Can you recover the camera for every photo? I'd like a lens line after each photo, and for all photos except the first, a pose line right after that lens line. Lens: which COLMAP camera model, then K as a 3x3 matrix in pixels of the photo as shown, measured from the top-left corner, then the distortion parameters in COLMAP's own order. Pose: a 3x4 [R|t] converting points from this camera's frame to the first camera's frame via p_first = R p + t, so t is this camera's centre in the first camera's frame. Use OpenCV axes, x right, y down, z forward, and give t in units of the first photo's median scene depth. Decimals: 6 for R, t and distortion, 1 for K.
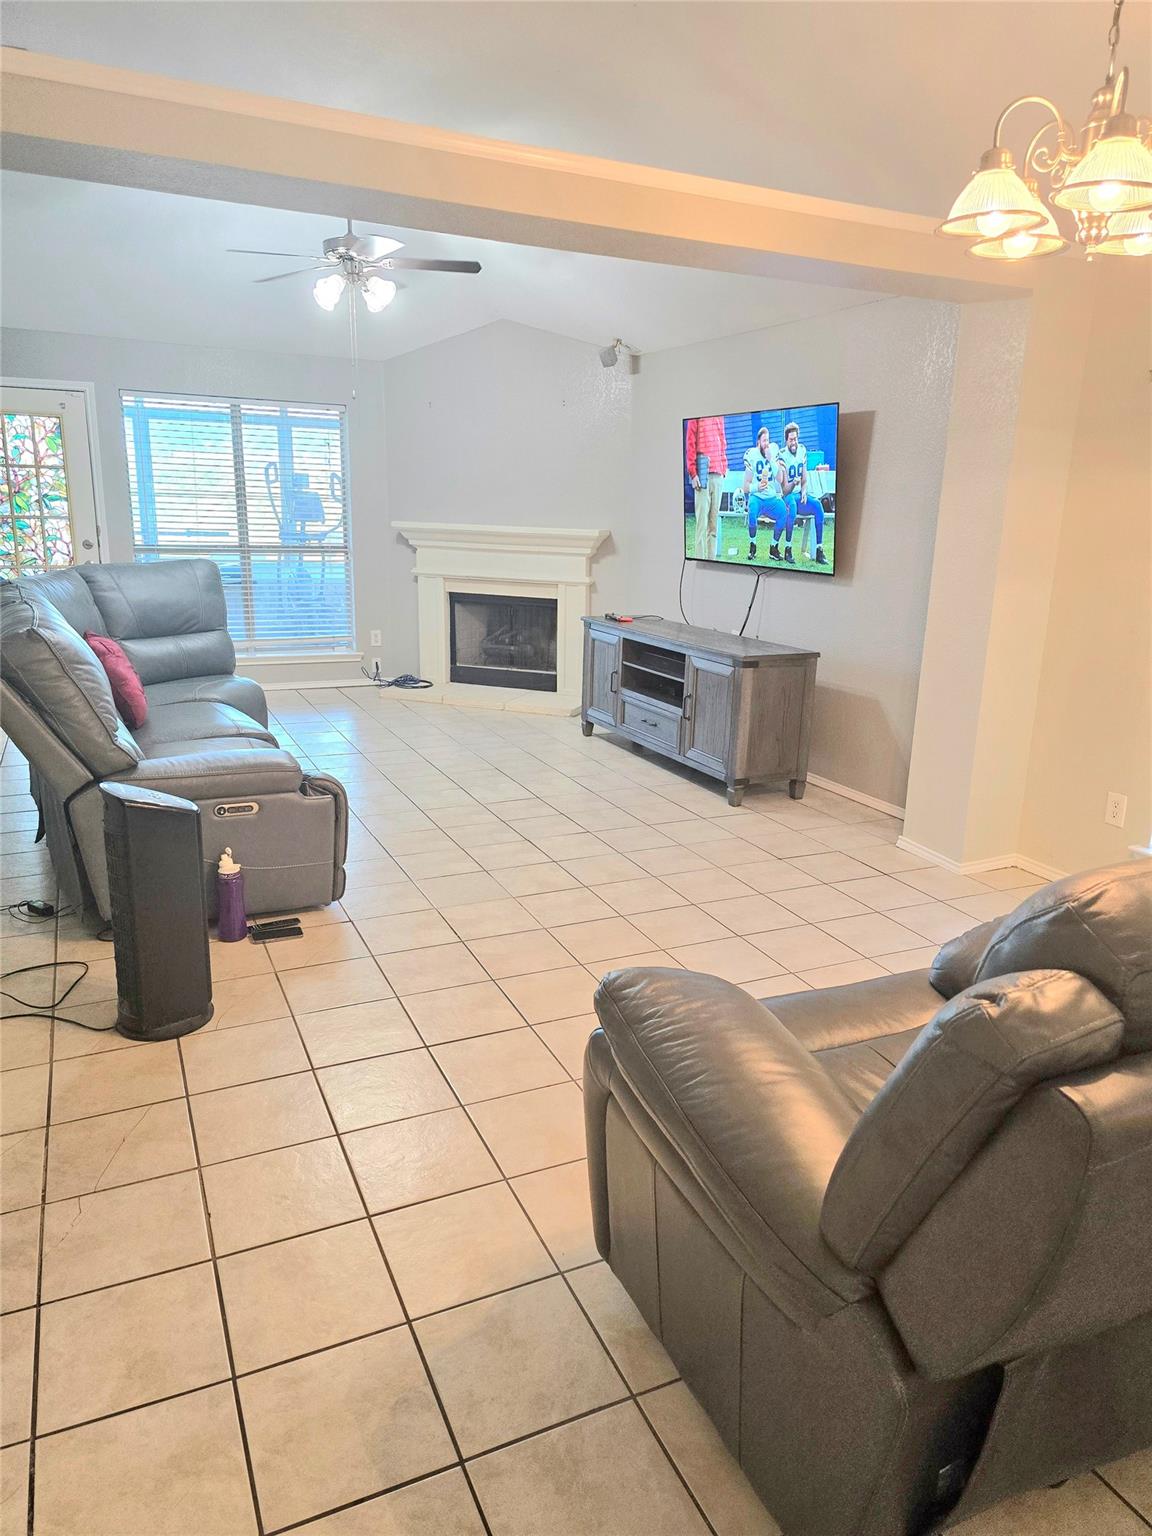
lens RADIAL K [[1021.0, 0, 576.0], [0, 1021.0, 768.0], [0, 0, 1]] dist [-0.001832, -0.005151]
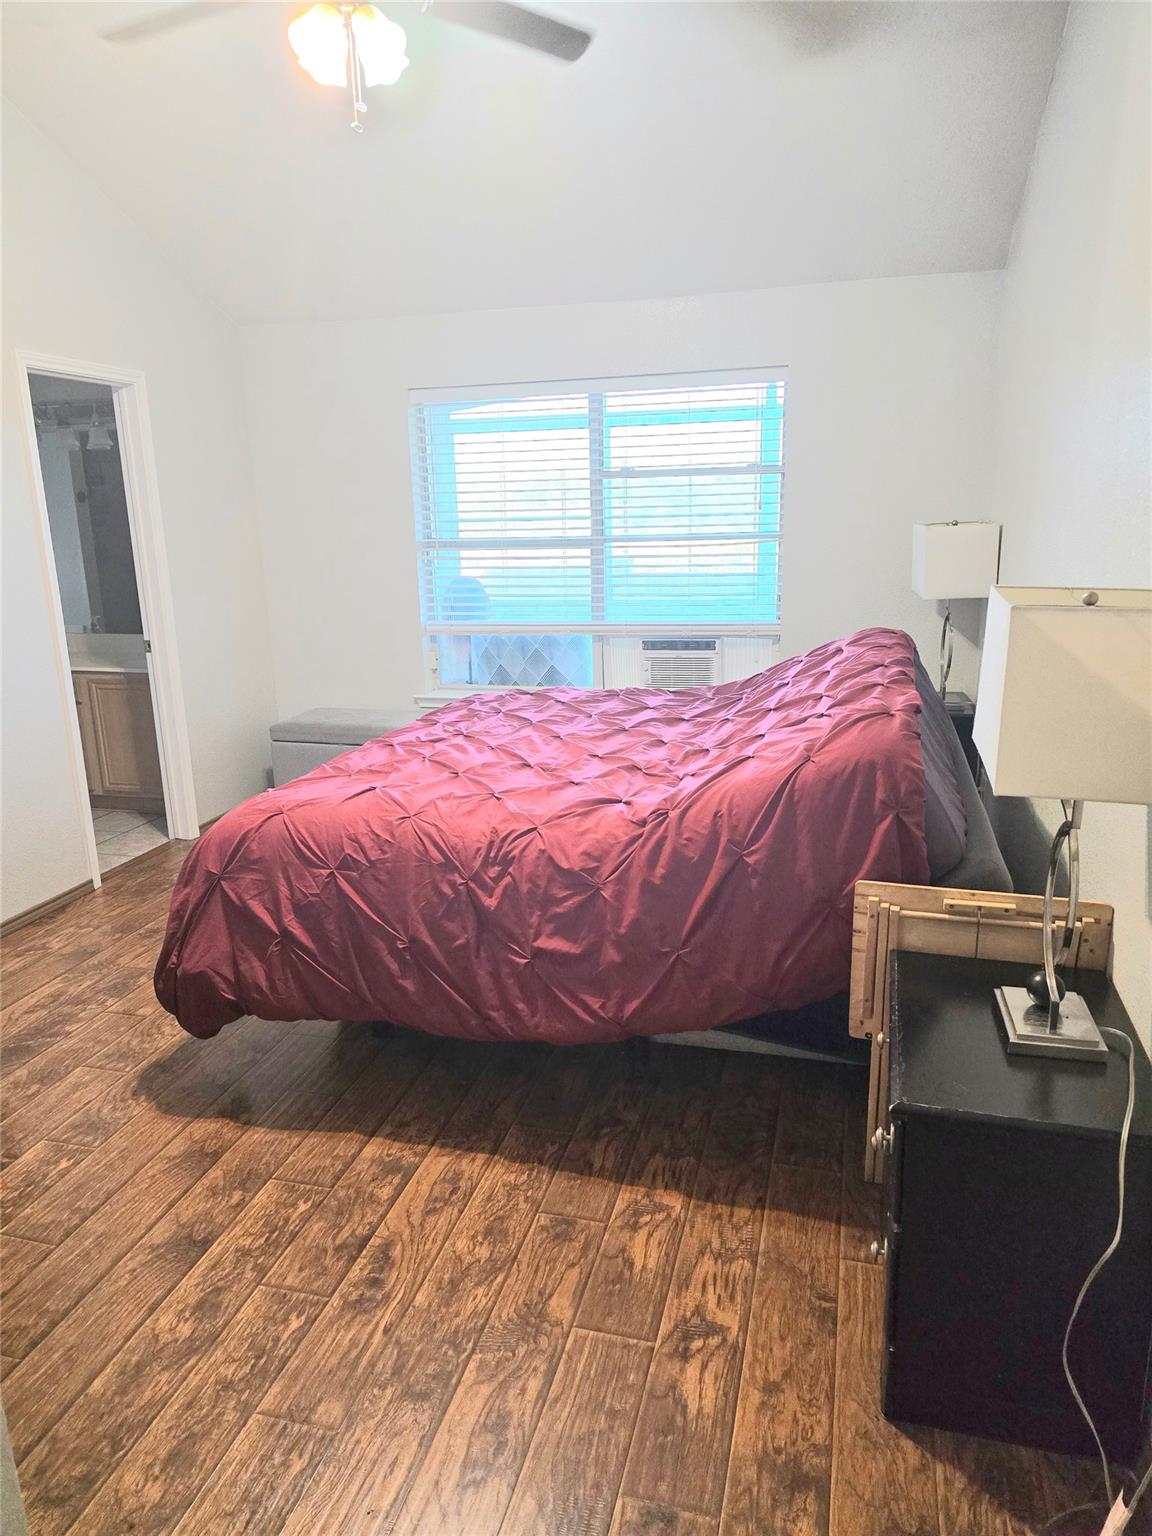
lens RADIAL K [[1021.0, 0, 576.0], [0, 1021.0, 768.0], [0, 0, 1]] dist [-0.001832, -0.005151]
pose [[0.760927, 0.116830, -0.638233, 0.101023], [-0.110653, 0.992612, 0.049776, -0.153042], [0.639333, 0.032746, 0.768232, 0.496810]]
